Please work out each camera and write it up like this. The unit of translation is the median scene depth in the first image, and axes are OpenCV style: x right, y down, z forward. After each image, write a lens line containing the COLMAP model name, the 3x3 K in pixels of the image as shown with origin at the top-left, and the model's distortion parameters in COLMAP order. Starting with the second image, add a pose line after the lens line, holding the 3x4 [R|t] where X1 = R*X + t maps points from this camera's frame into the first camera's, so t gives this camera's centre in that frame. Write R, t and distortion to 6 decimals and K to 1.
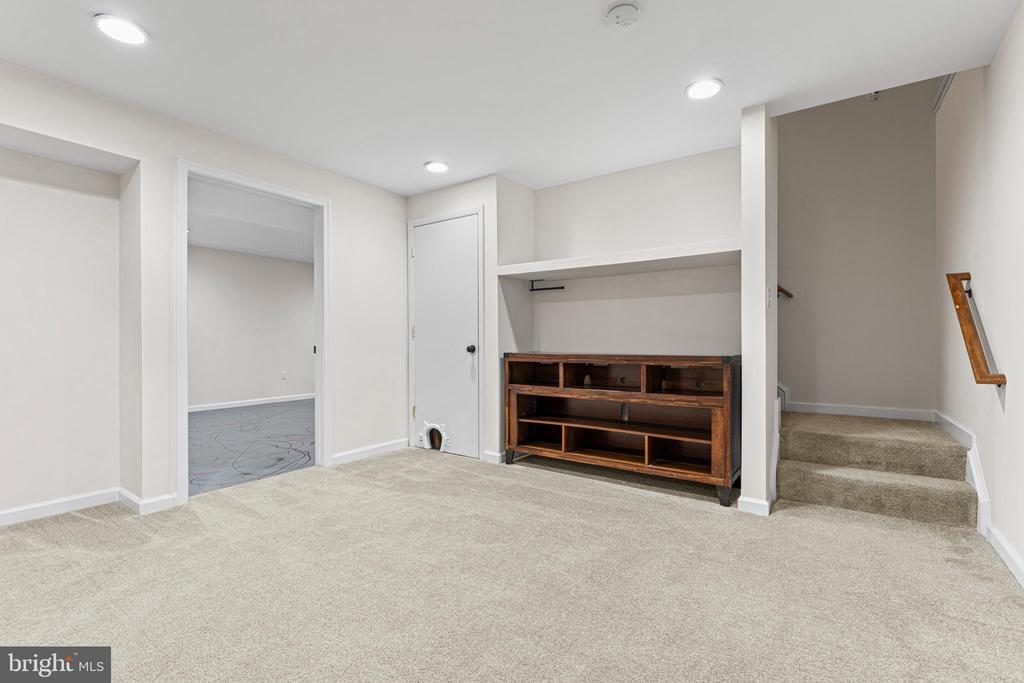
lens RADIAL K [[460.6, 0, 511.4], [0, 460.6, 344.3], [0, 0, 1]] dist [-0.000981, -0.000086]
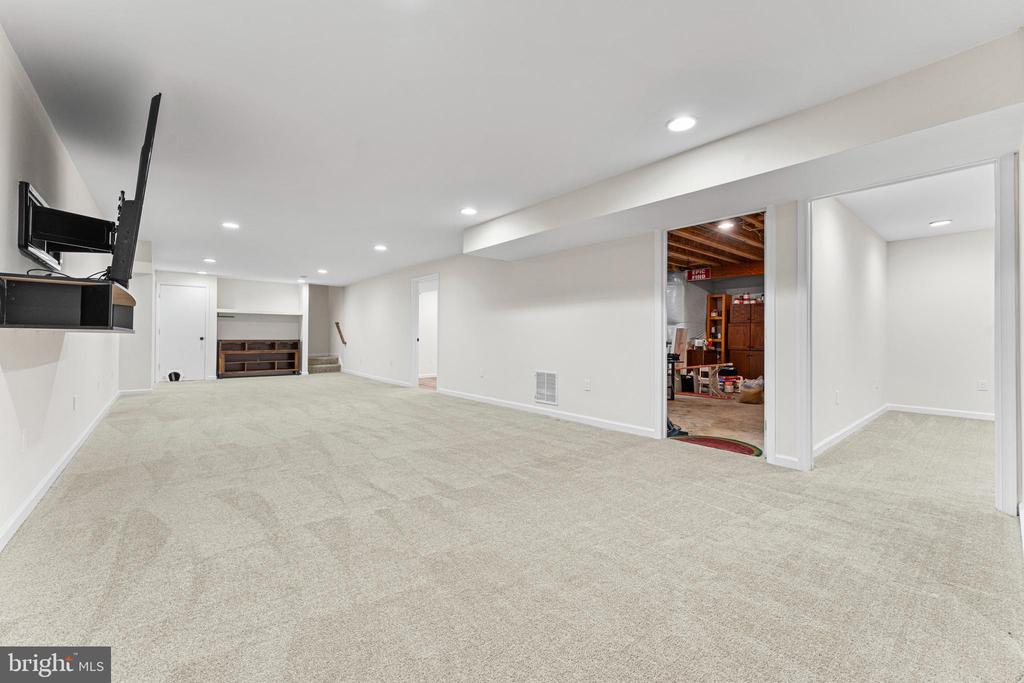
lens RADIAL K [[417.8, 0, 512.3], [0, 417.8, 338.2], [0, 0, 1]] dist [0.000084, -0.000089]
pose [[0.249128, 0.001726, 0.968469, -2.659718], [-0.002697, 0.999996, -0.001088, 0.009490], [-0.968467, -0.002341, 0.249131, -1.783785]]
